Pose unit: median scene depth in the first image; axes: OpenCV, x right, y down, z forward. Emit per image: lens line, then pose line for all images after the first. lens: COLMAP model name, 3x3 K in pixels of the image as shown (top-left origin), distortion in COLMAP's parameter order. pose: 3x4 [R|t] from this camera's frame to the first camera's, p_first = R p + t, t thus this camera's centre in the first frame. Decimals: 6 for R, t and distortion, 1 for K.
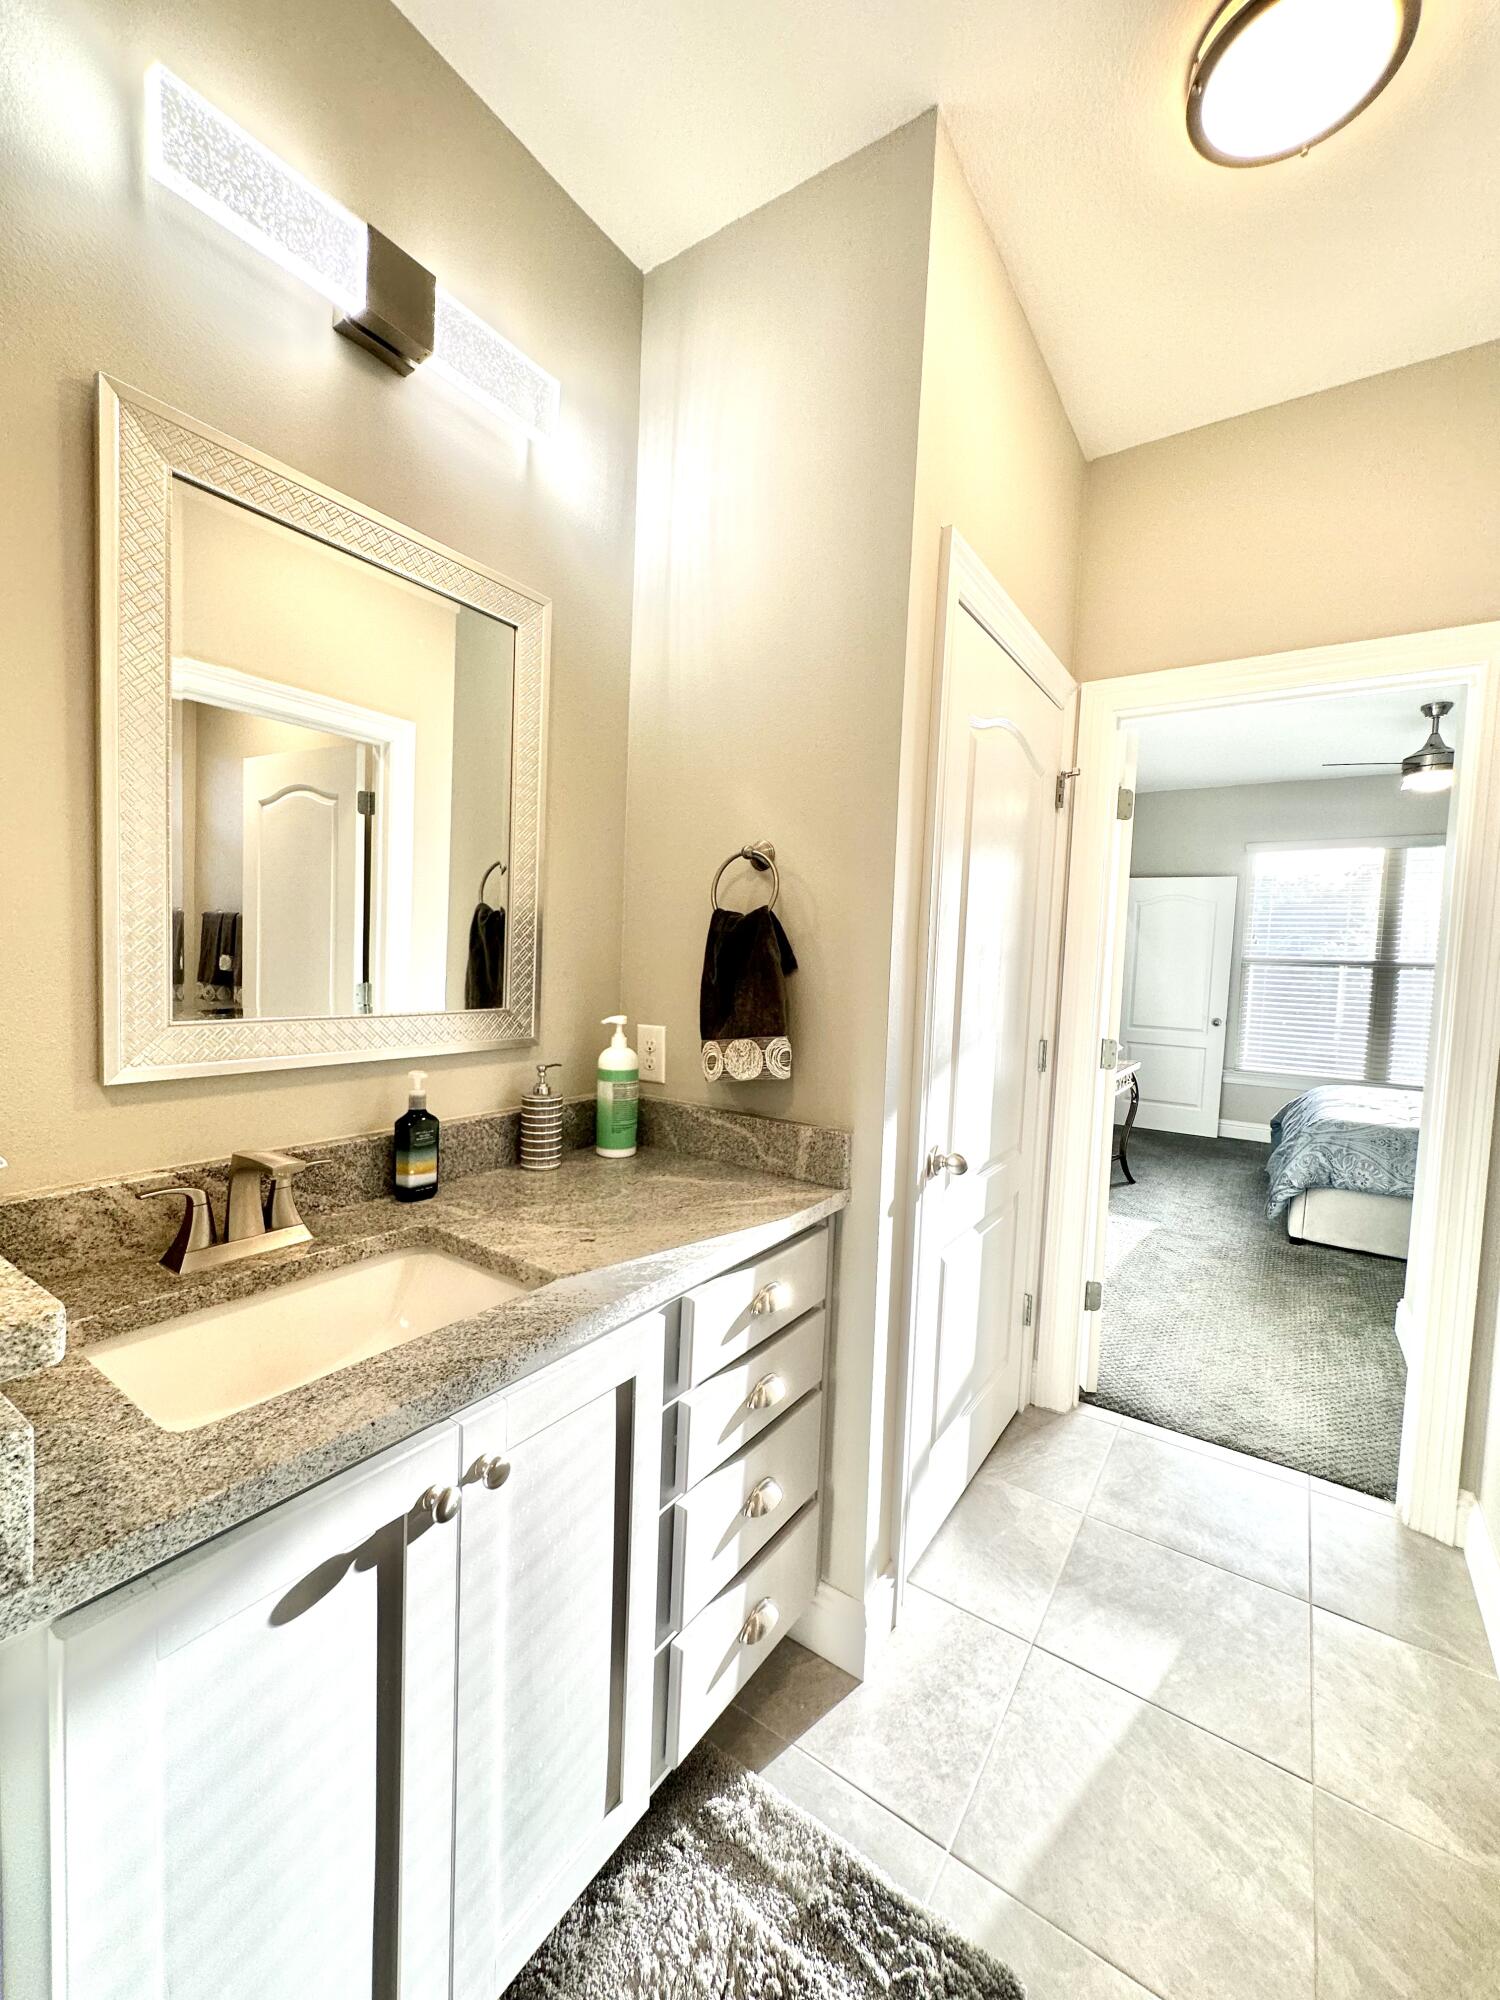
lens RADIAL K [[803.8, 0, 749.2], [0, 803.8, 1000.5], [0, 0, 1]] dist [0.000245, -0.000033]
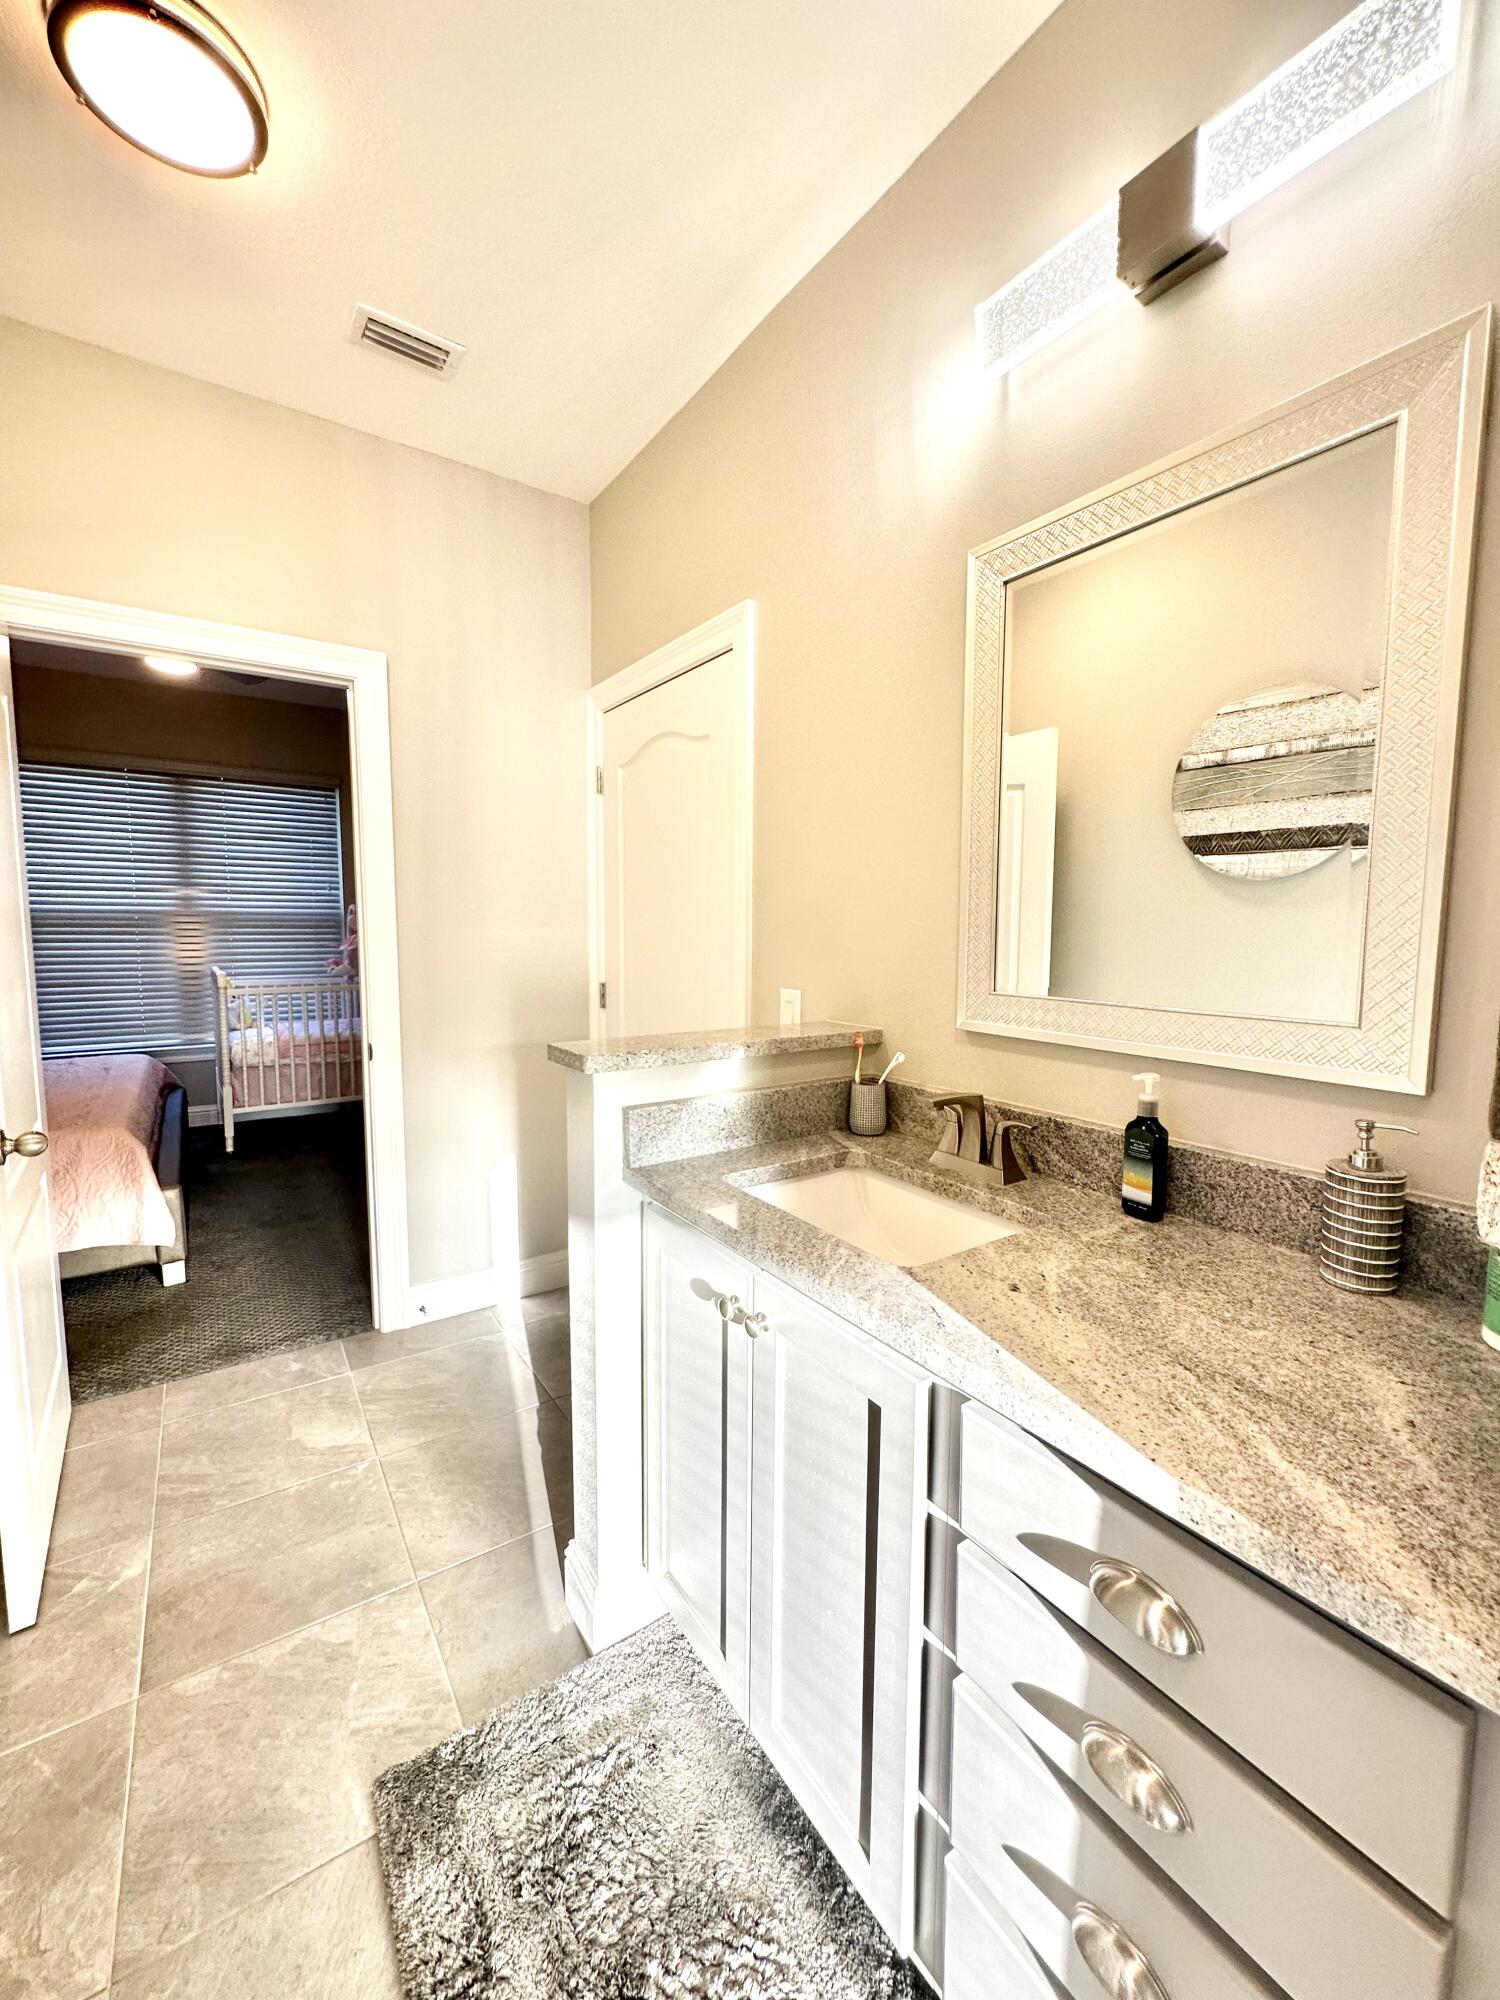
lens RADIAL K [[803.8, 0, 751.6], [0, 803.8, 998.3], [0, 0, 1]] dist [0.000245, -0.000033]
pose [[-0.366860, 0.043924, -0.929239, 0.617154], [-0.071542, 0.994594, 0.075258, -0.031942], [0.927521, 0.094089, -0.361734, 0.992145]]
